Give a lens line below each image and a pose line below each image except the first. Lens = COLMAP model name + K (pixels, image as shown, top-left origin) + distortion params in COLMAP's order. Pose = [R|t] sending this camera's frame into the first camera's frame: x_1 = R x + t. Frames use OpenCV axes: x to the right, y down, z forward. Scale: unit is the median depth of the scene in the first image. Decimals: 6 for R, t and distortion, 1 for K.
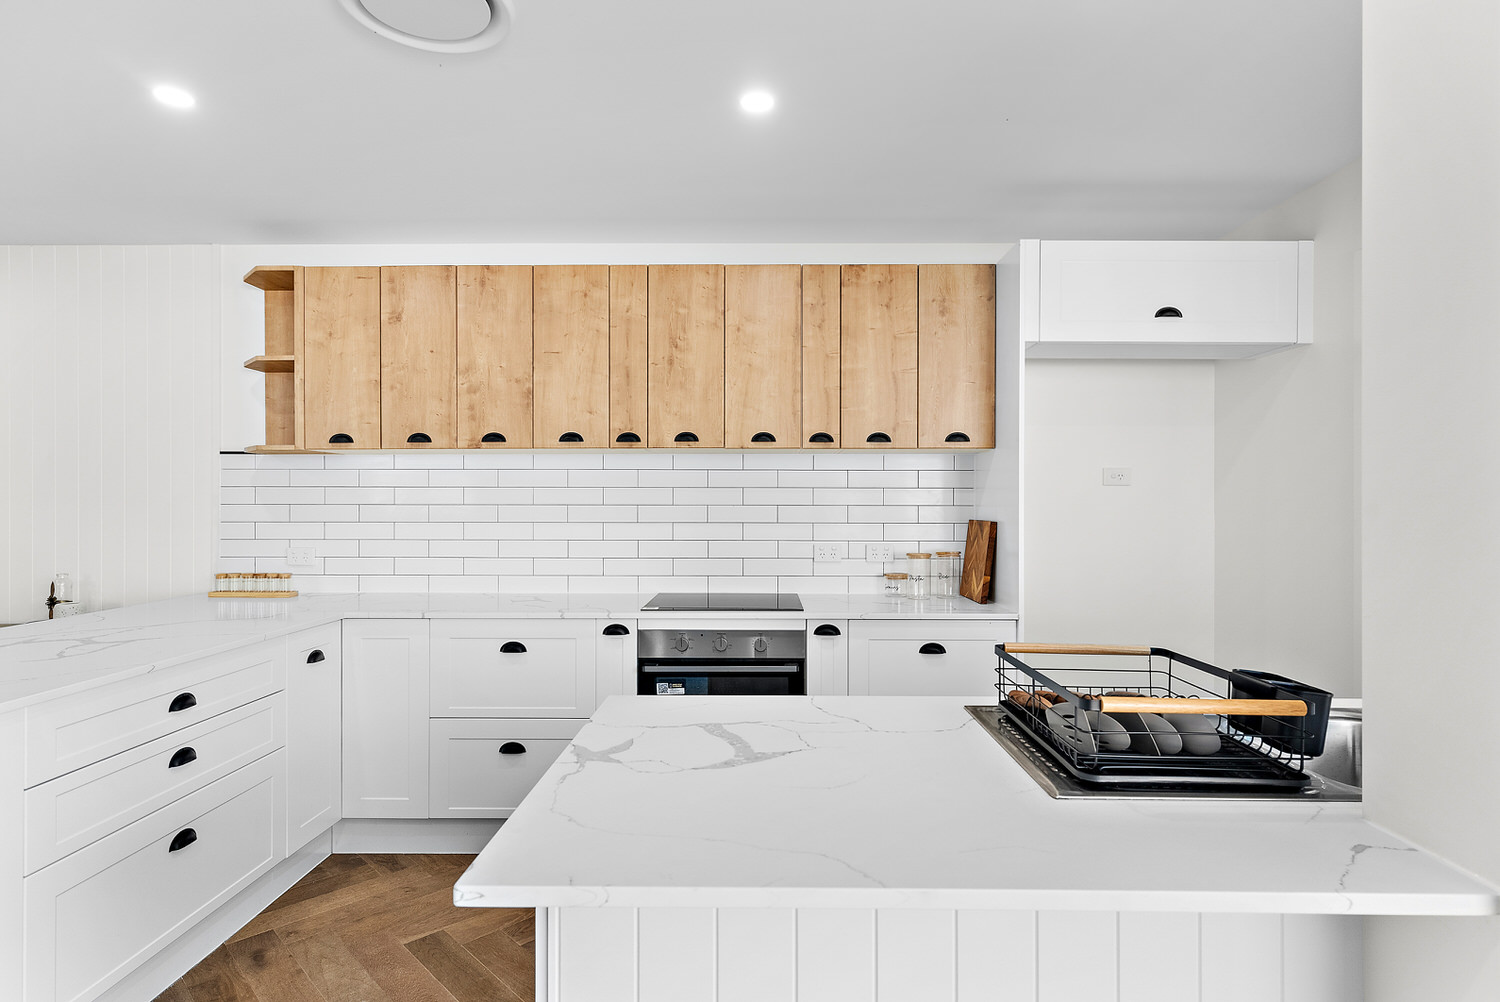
lens RADIAL K [[809.0, 0, 752.0], [0, 809.0, 502.2], [0, 0, 1]] dist [-0.000426, -0.001806]
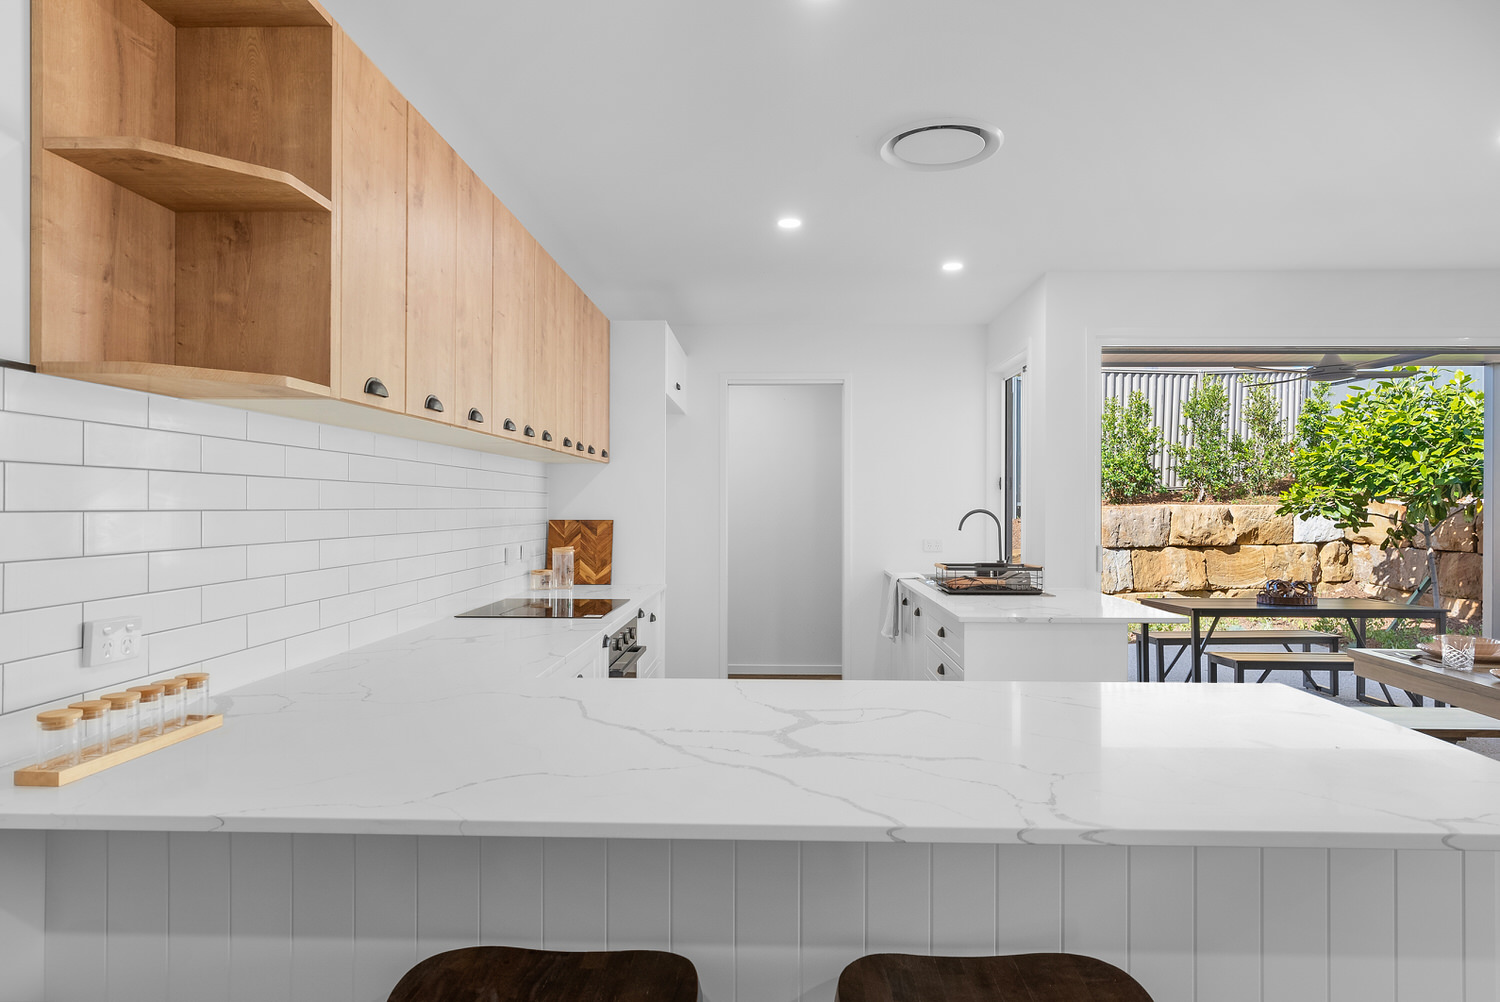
lens RADIAL K [[877.4, 0, 751.1], [0, 877.4, 503.6], [0, 0, 1]] dist [-0.002489, 0.001007]
pose [[0.021577, 0.001976, 0.999765, -1.086595], [-0.000188, 0.999998, -0.001972, -0.000100], [-0.999767, -0.000146, 0.021578, 0.739651]]
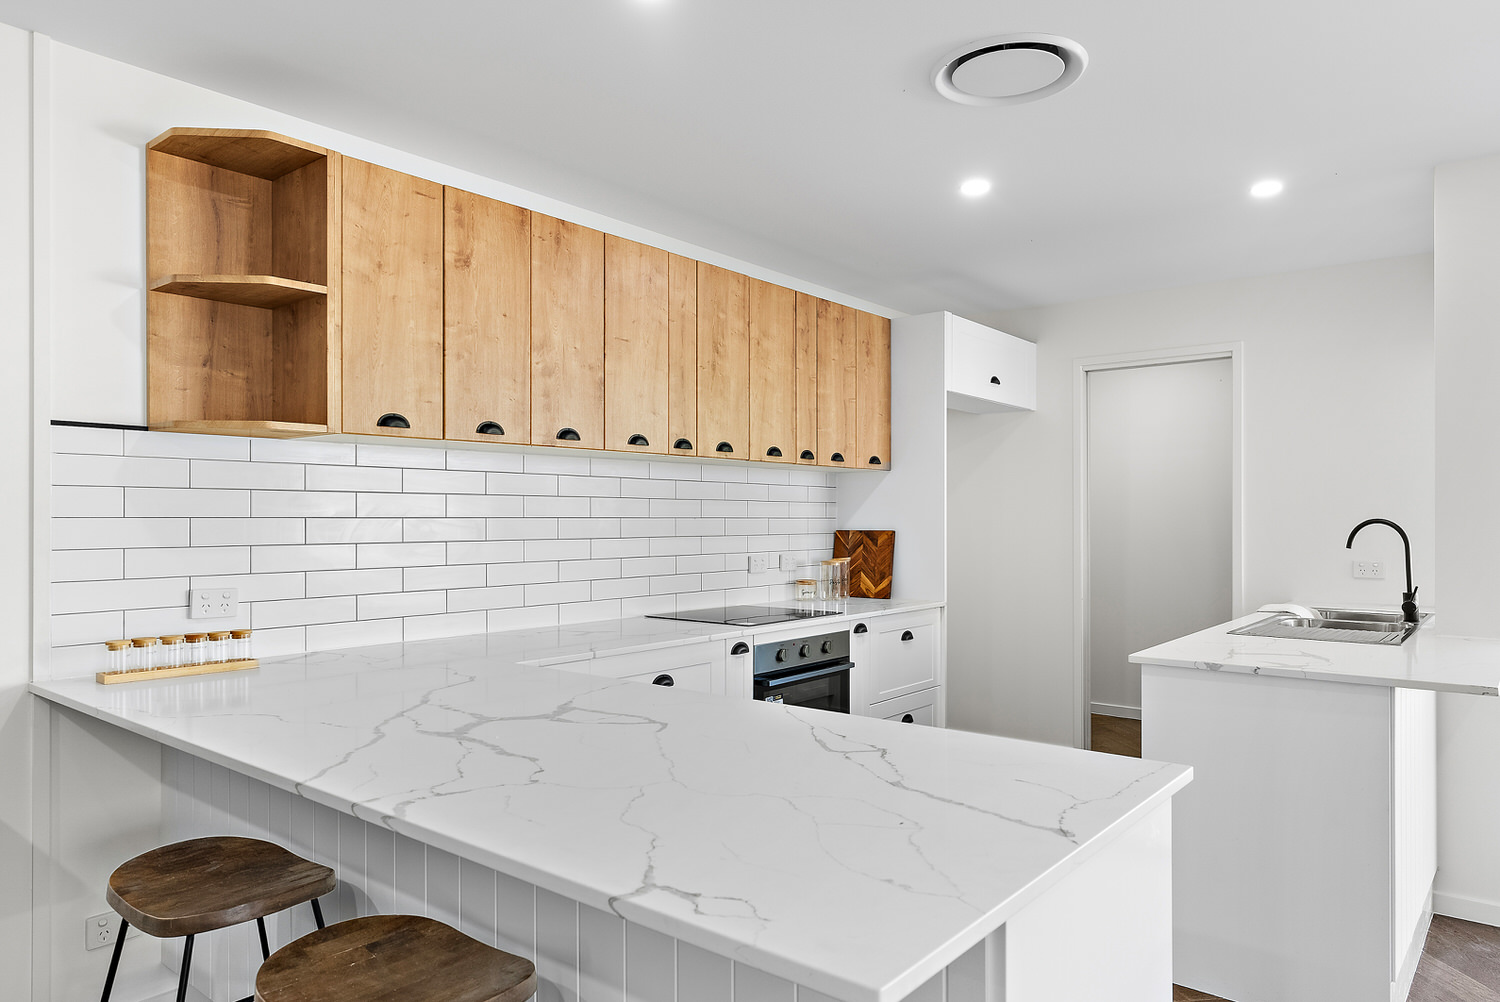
lens RADIAL K [[969.2, 0, 754.4], [0, 969.2, 515.5], [0, 0, 1]] dist [-0.006291, -0.001181]
pose [[0.622971, 0.000895, 0.782244, -0.960678], [0.002189, 0.999993, -0.002888, 0.004571], [-0.782242, 0.003511, 0.622965, 0.251300]]
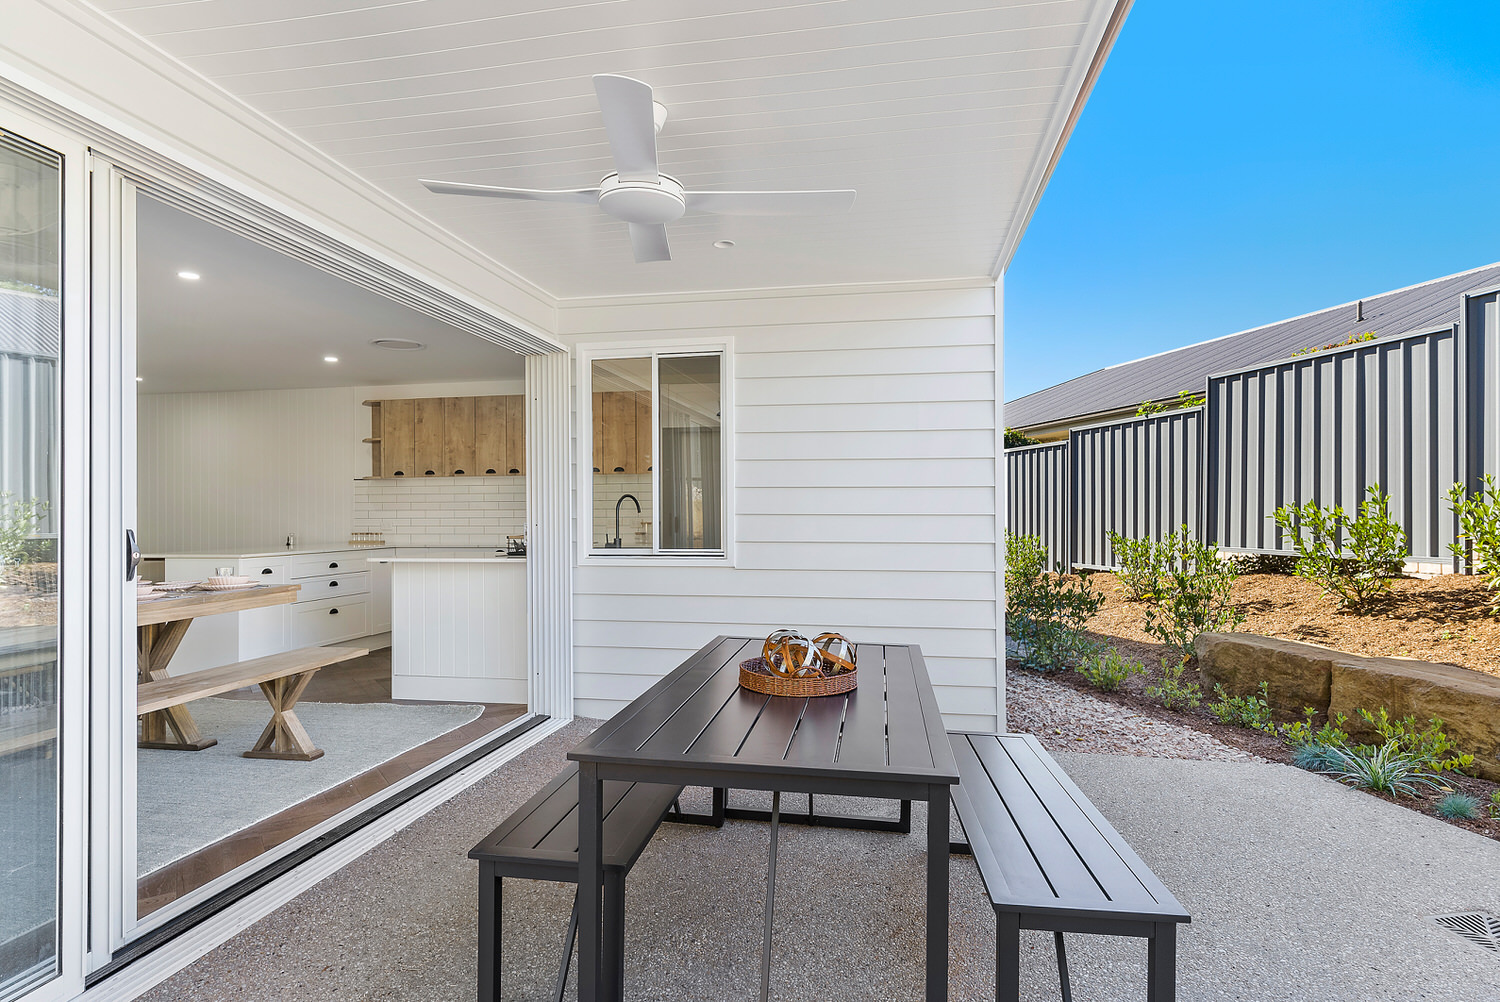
lens RADIAL K [[809.0, 0, 744.8], [0, 809.0, 507.3], [0, 0, 1]] dist [-0.000426, -0.001806]
pose [[0.985619, -0.008449, -0.168774, 0.867237], [0.006837, 0.999925, -0.010128, 0.049710], [0.168847, 0.008828, 0.985603, -1.128424]]
